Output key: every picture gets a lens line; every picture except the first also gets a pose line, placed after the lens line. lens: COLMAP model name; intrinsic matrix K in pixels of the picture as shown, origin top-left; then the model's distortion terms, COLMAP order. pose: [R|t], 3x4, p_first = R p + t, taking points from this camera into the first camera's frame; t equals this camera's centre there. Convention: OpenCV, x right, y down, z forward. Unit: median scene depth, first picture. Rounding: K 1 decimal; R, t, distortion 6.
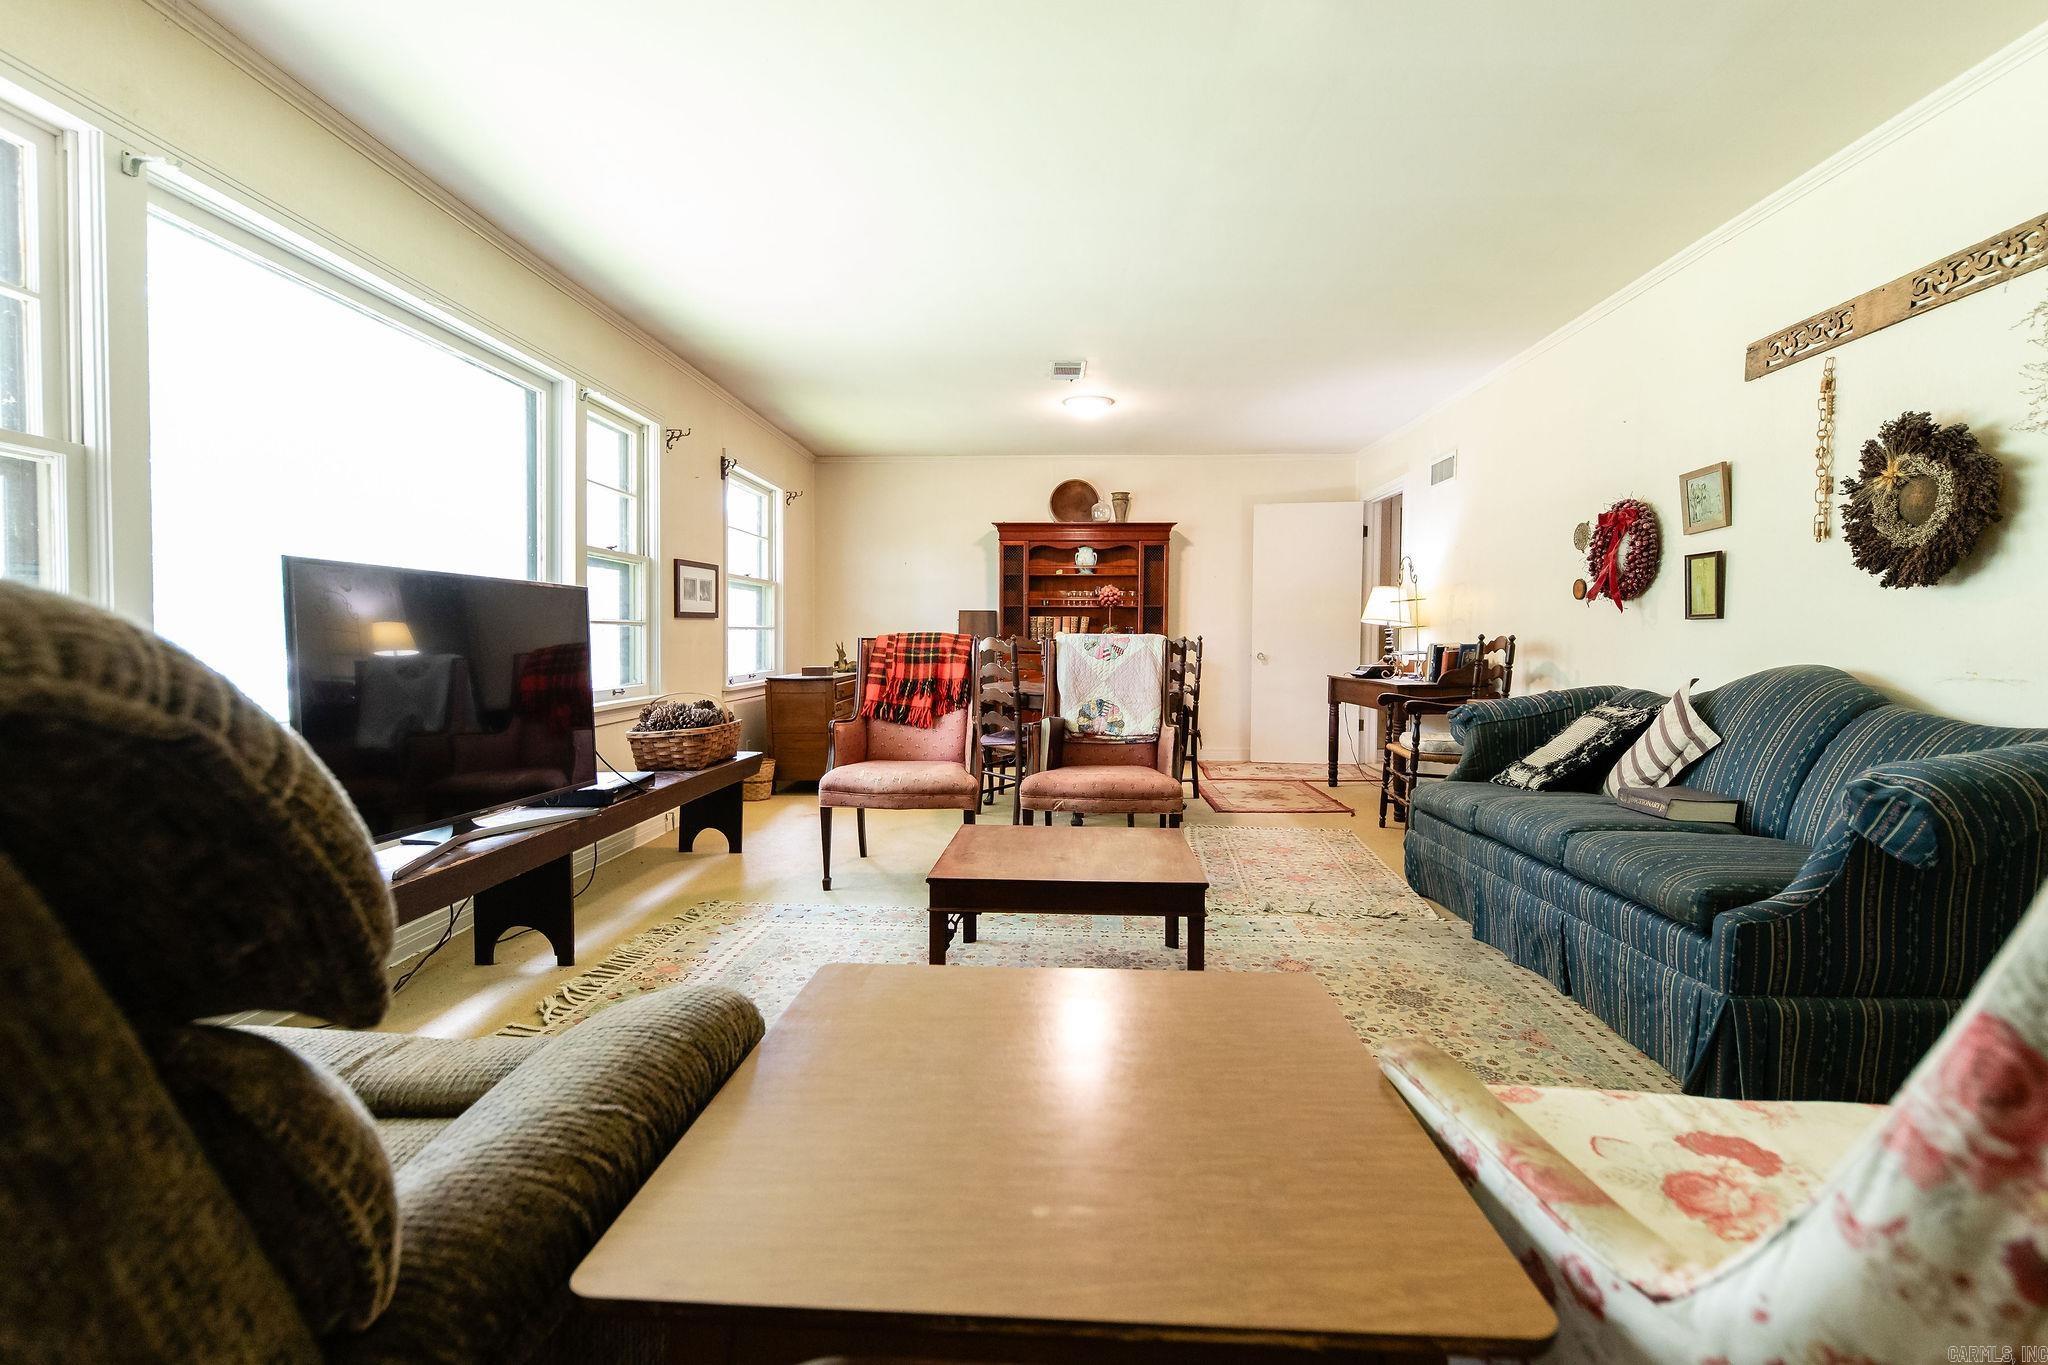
lens RADIAL K [[958.1, 0, 1022.3], [0, 958.1, 678.8], [0, 0, 1]] dist [0.000225, -0.000667]
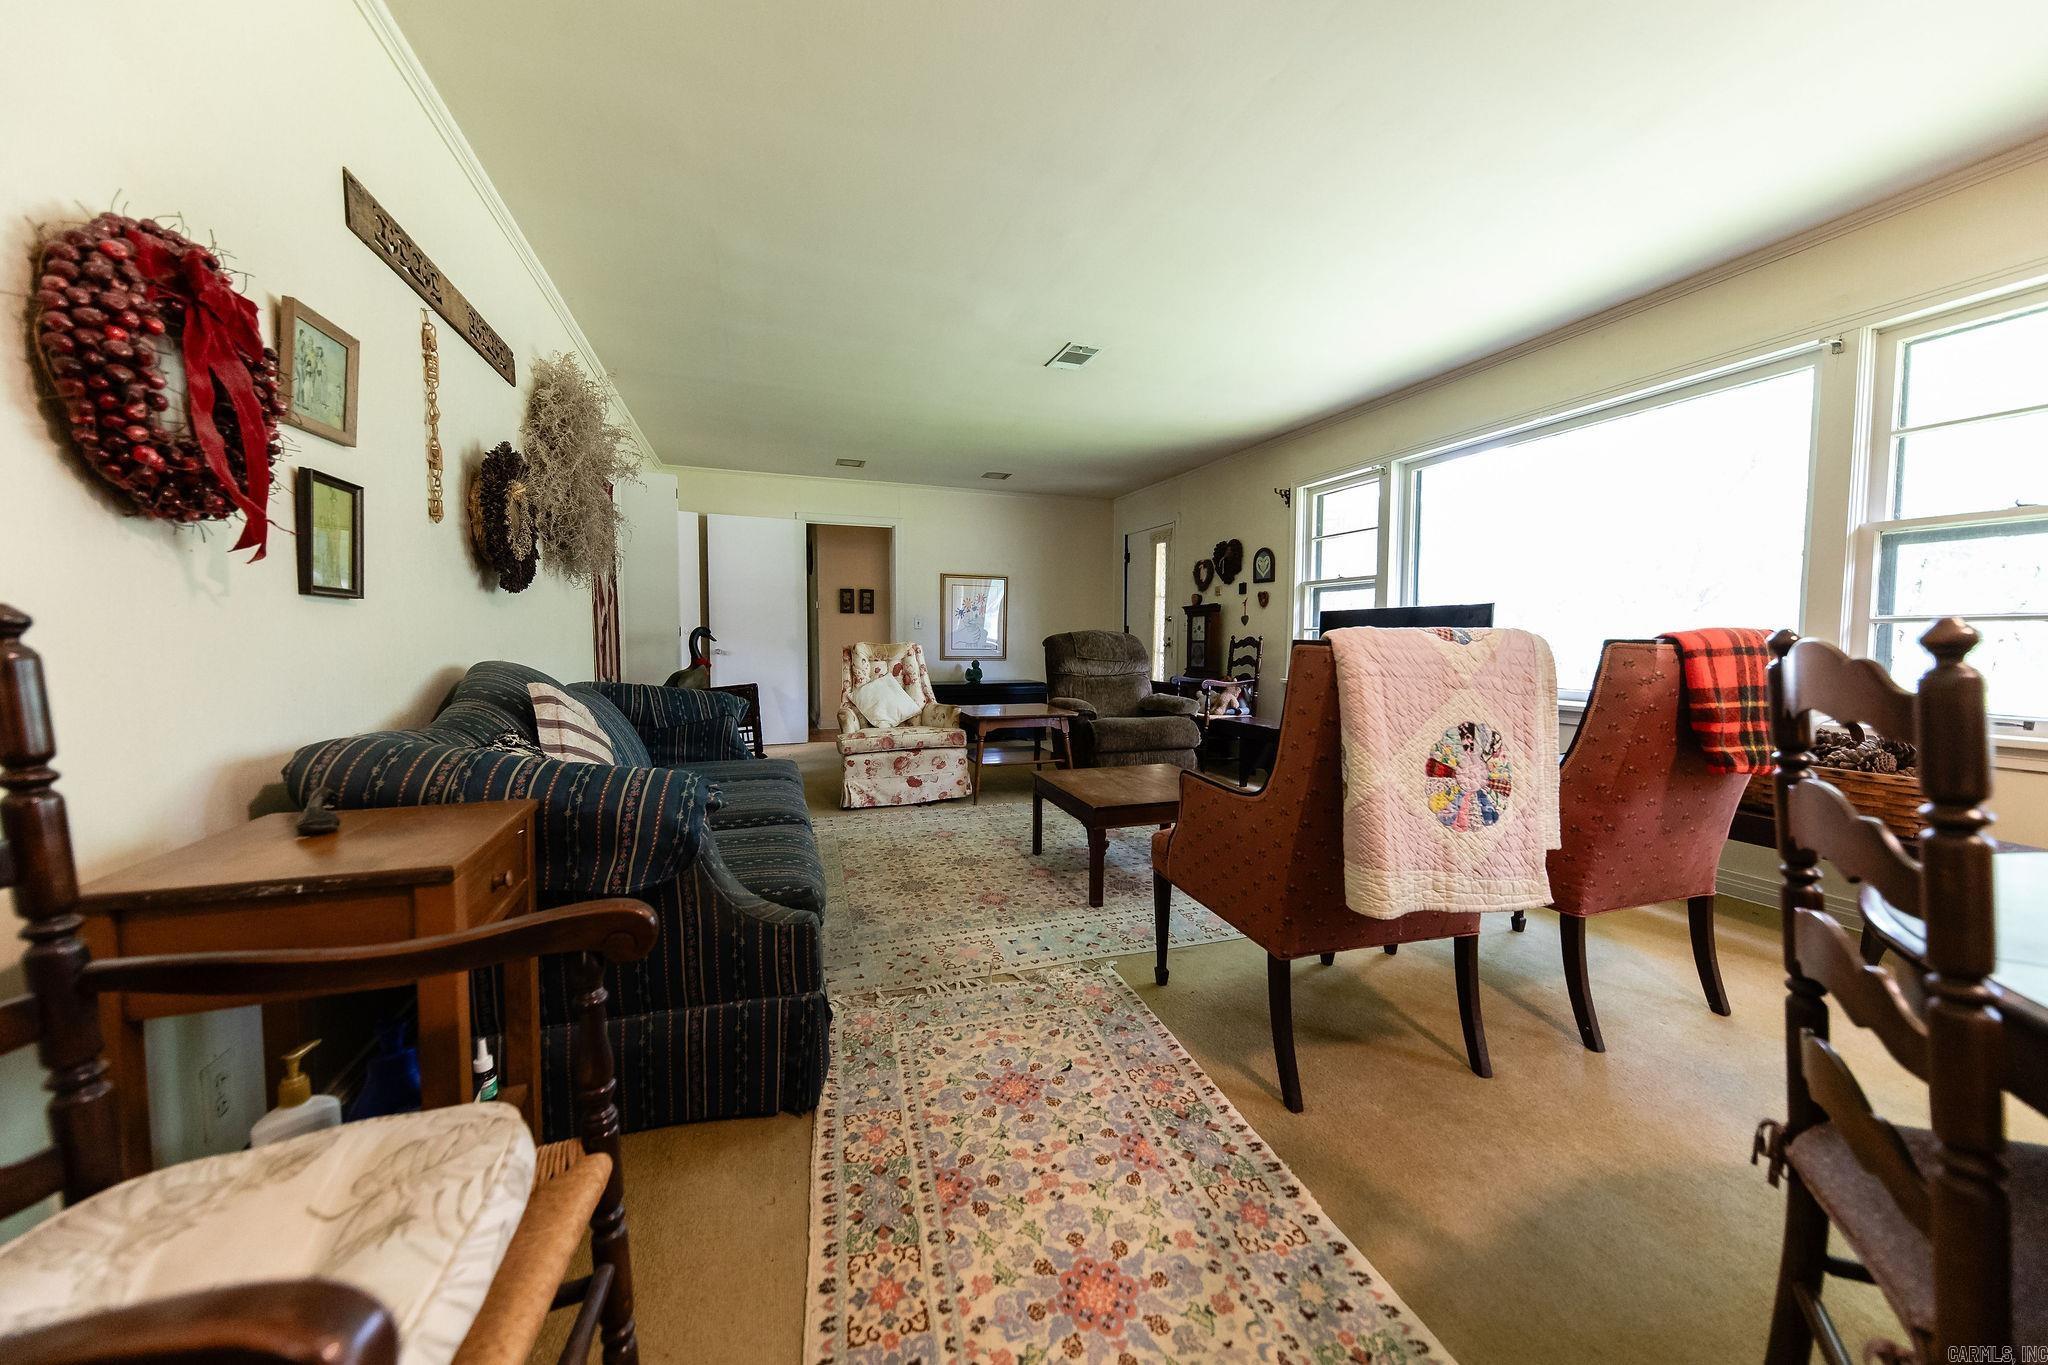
lens RADIAL K [[732.3, 0, 1024.0], [0, 732.3, 682.5], [0, 0, 1]] dist [0.000559, -0.000001]
pose [[-0.927449, 0.010866, -0.373792, 0.560076], [-0.028561, 0.994600, 0.099776, -0.075168], [0.372858, 0.103213, -0.922130, 1.741574]]
